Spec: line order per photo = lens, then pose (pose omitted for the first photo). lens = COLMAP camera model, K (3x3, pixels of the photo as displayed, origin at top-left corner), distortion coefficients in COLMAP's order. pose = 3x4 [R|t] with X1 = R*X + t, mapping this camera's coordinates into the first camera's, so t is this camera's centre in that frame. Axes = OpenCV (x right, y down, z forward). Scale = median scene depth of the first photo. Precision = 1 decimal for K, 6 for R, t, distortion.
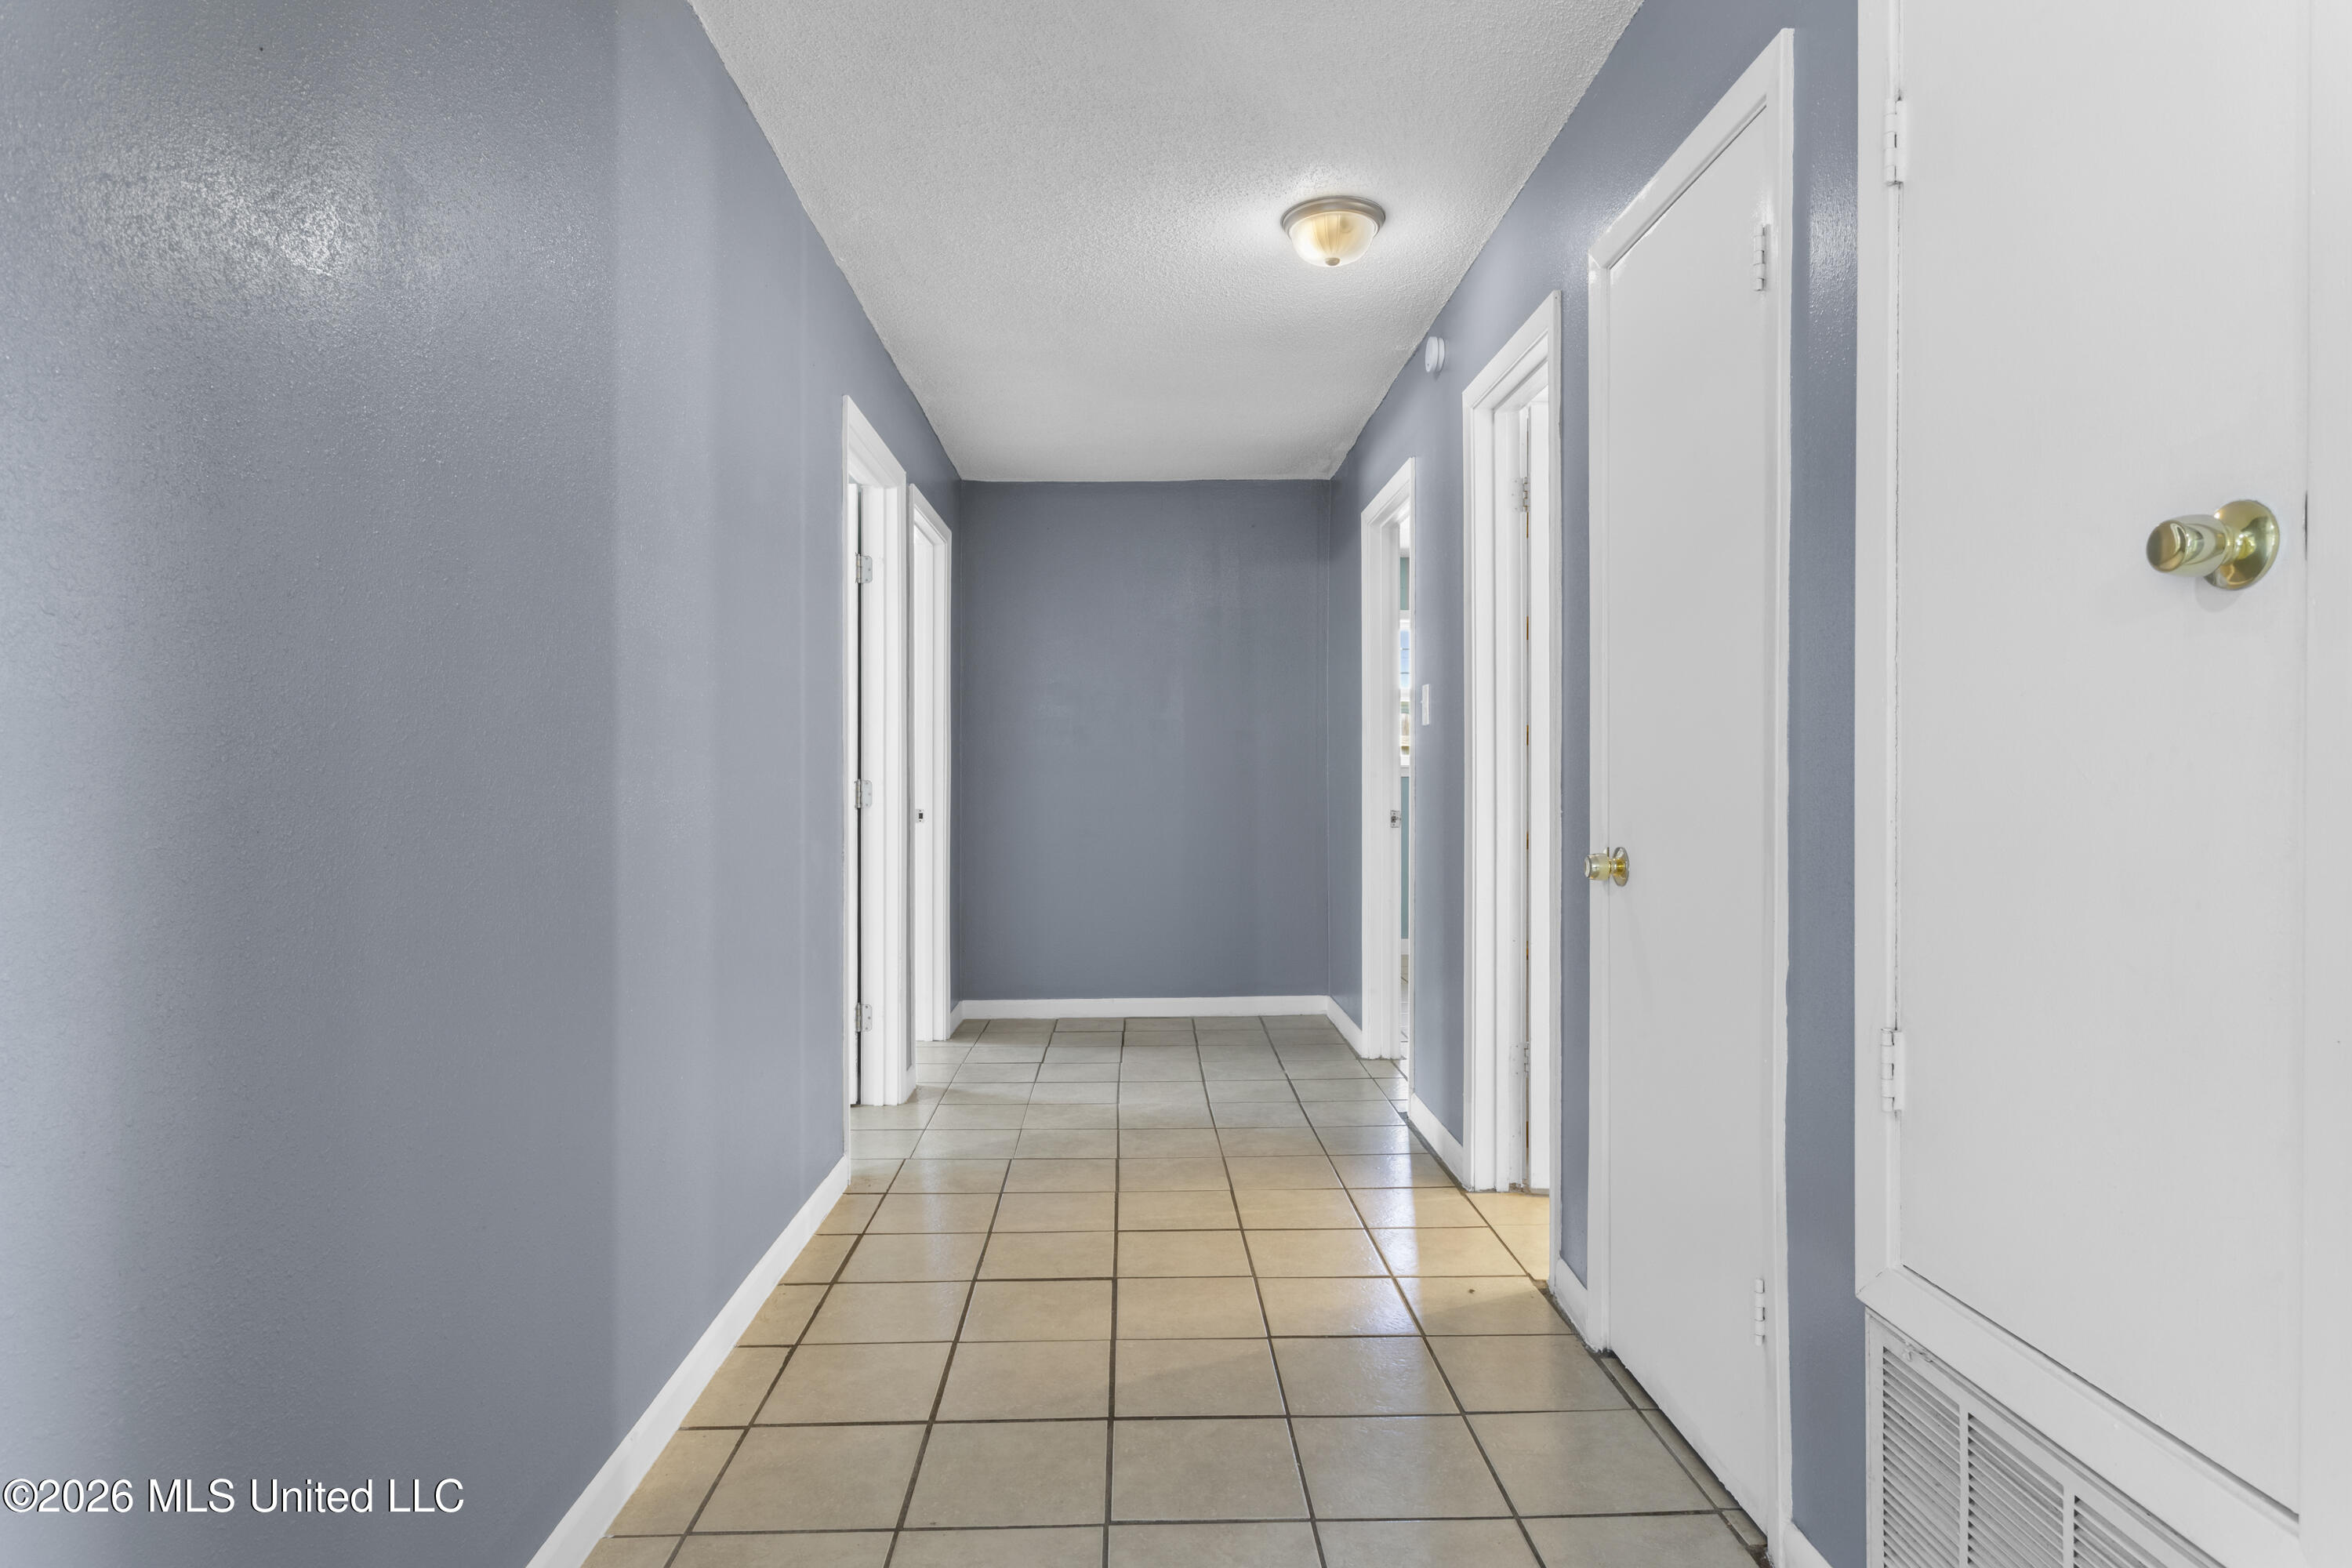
lens RADIAL K [[1275.3, 0, 1174.7], [0, 1275.3, 770.6], [0, 0, 1]] dist [-0.003899, -0.000078]
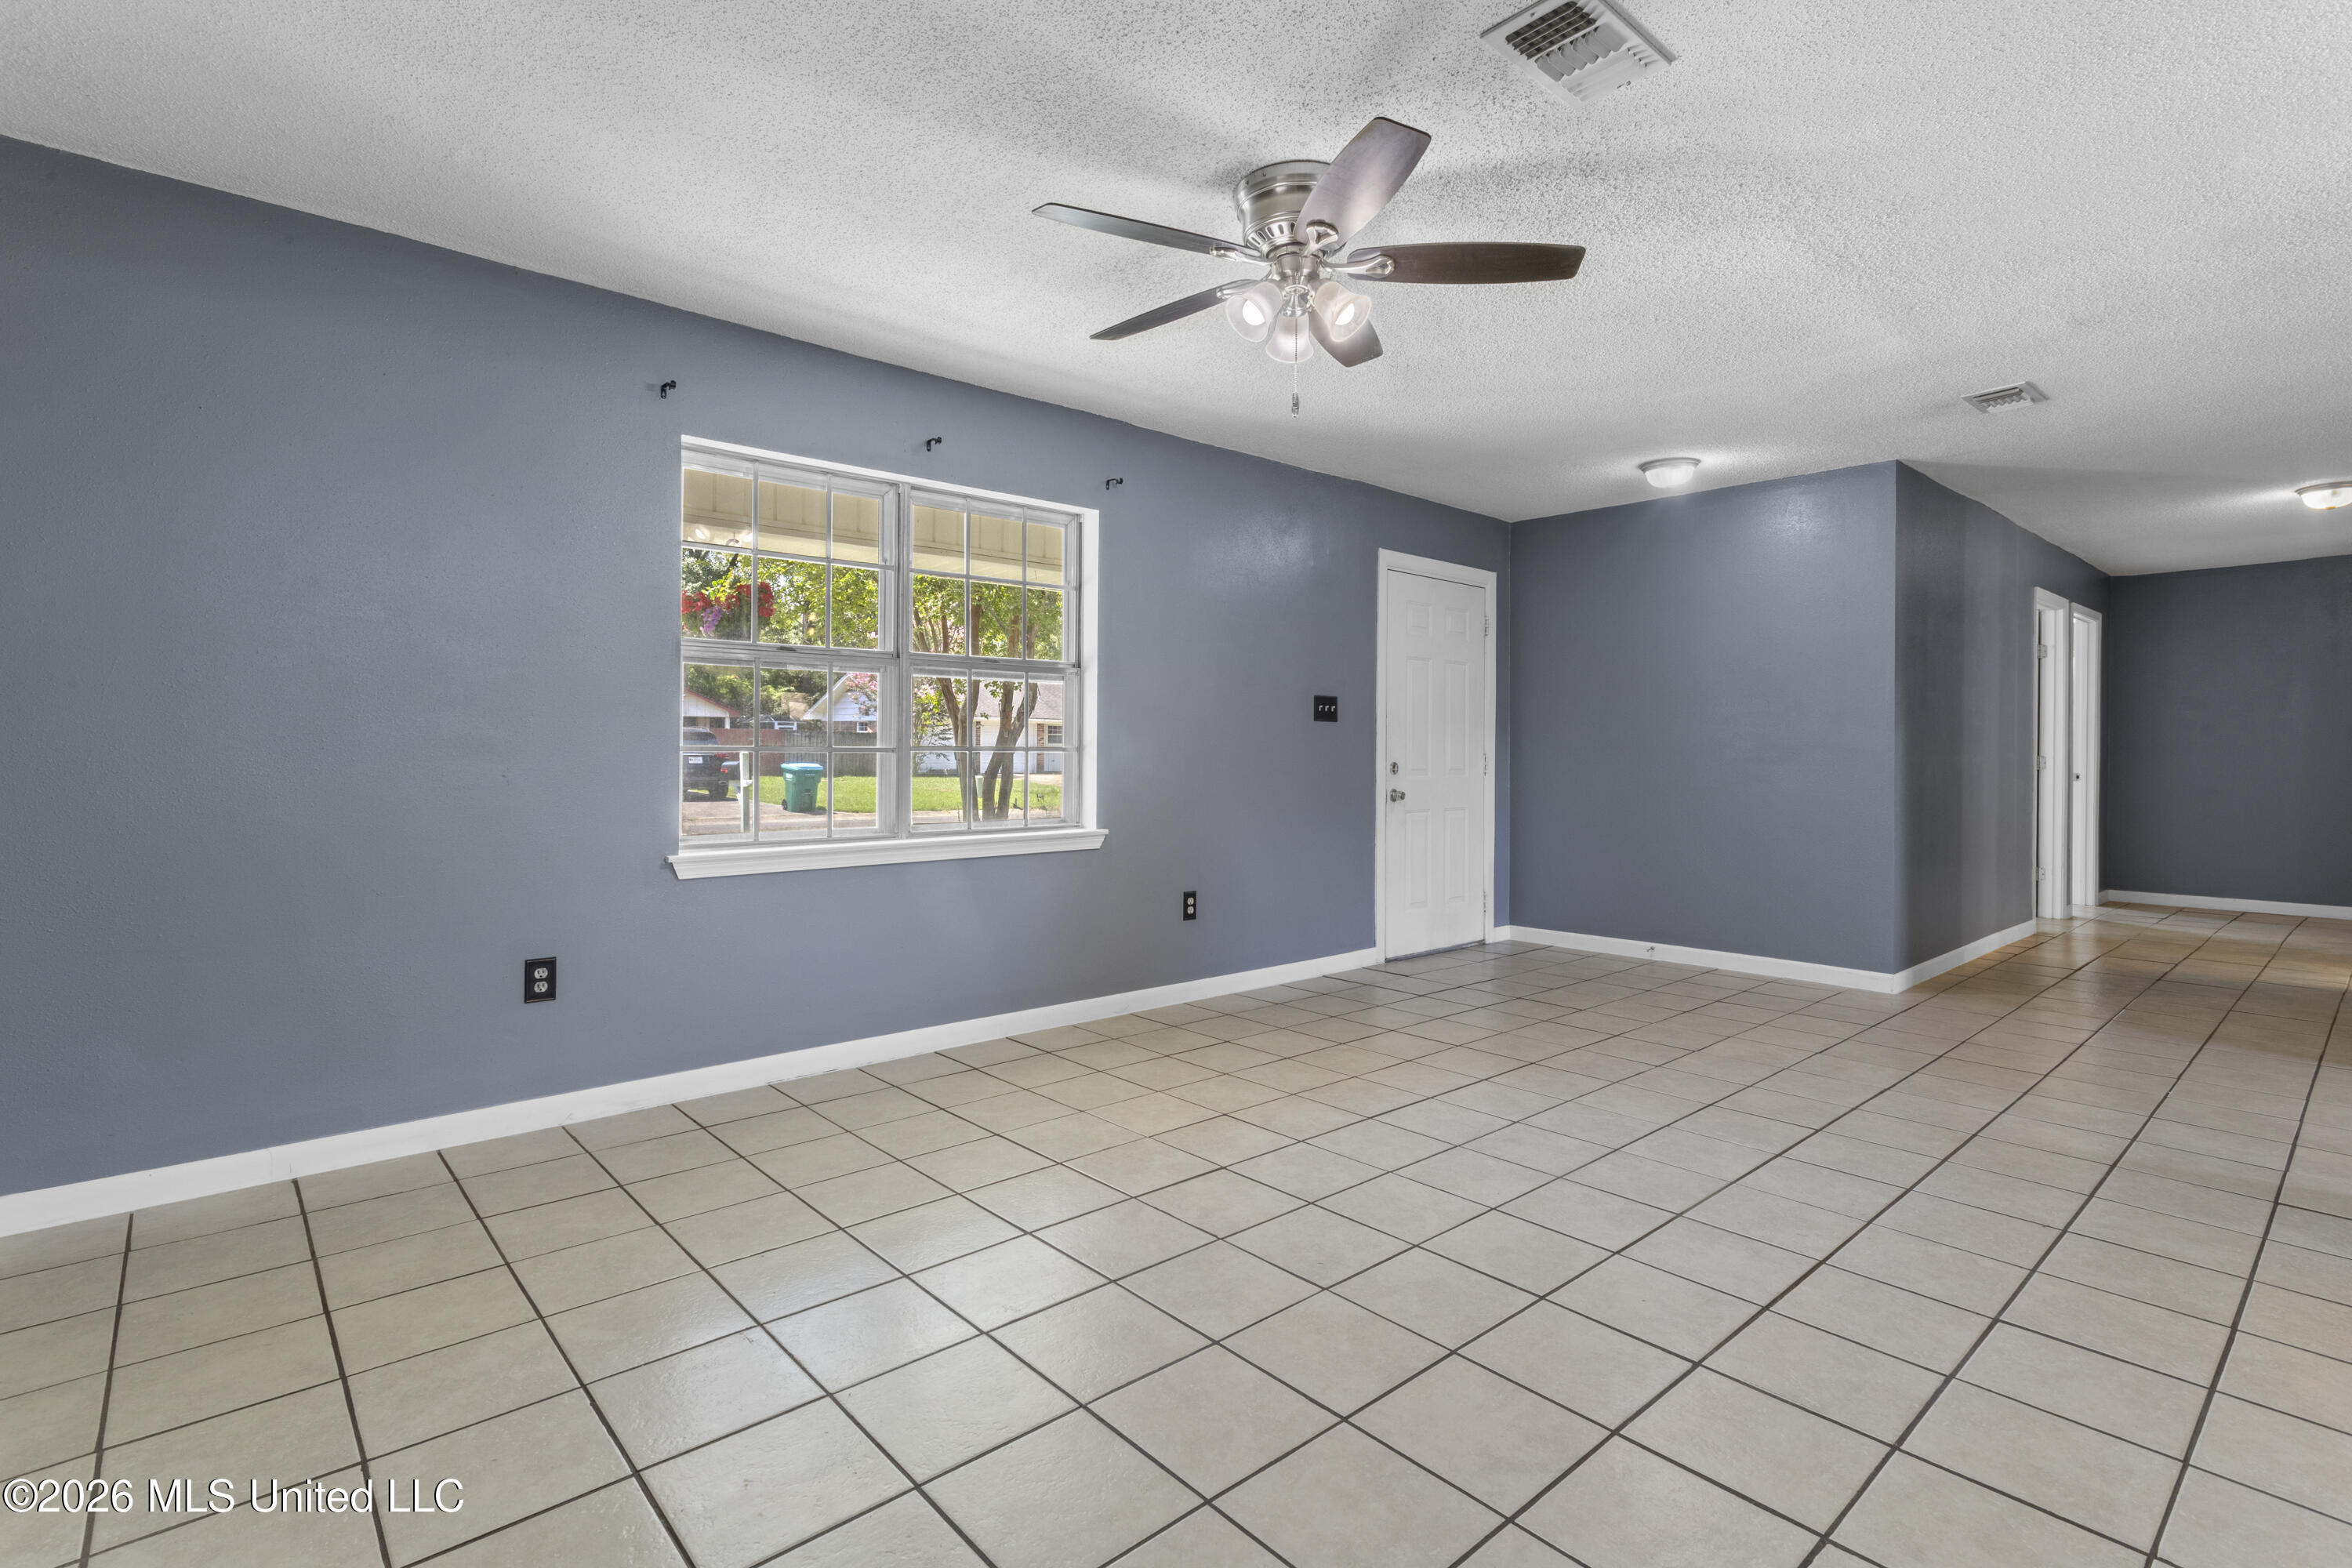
lens RADIAL K [[1107.5, 0, 1174.8], [0, 1107.5, 756.7], [0, 0, 1]] dist [0.000475, 0.000547]
pose [[0.635271, 0.006297, -0.772264, 0.220185], [-0.003318, 0.999980, 0.005425, 0.002883], [0.772282, -0.000884, 0.635279, -1.079177]]
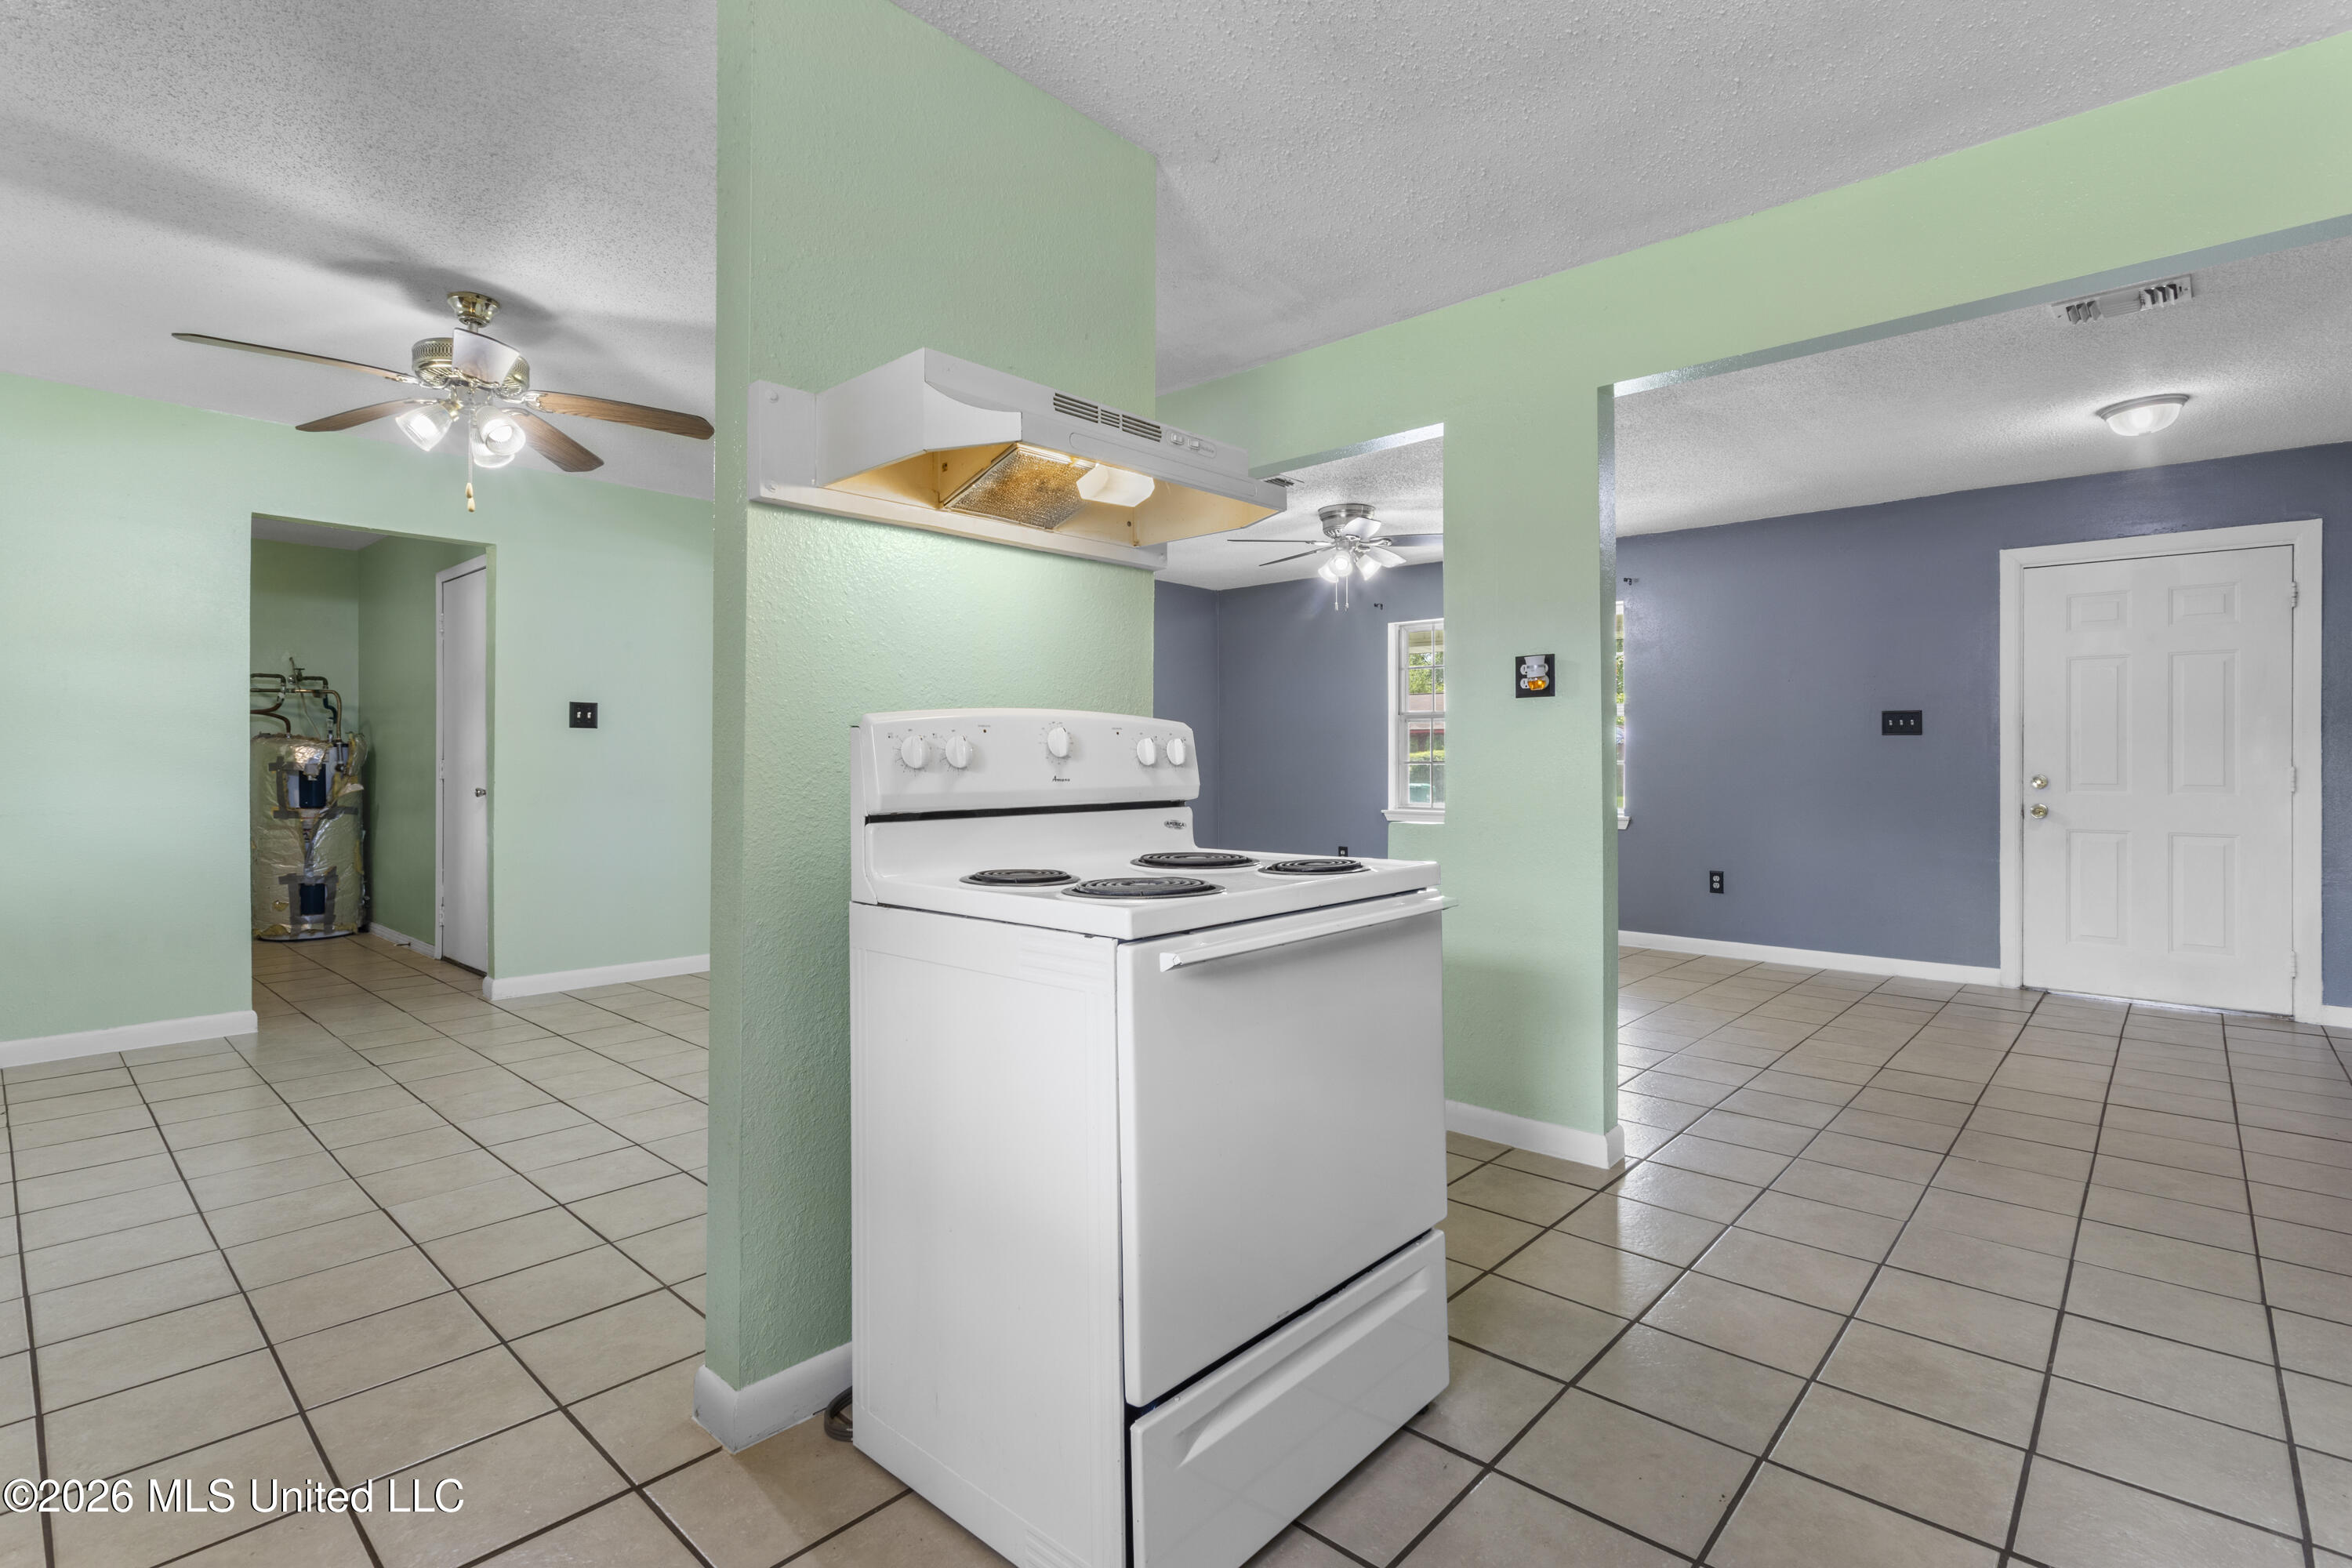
lens RADIAL K [[1107.5, 0, 1162.8], [0, 1107.5, 758.7], [0, 0, 1]] dist [0.000475, 0.000547]
pose [[-0.698404, -0.006375, -0.715676, 0.879668], [-0.002939, 0.999977, -0.006039, 0.007676], [0.715698, -0.002114, -0.698407, 0.074935]]
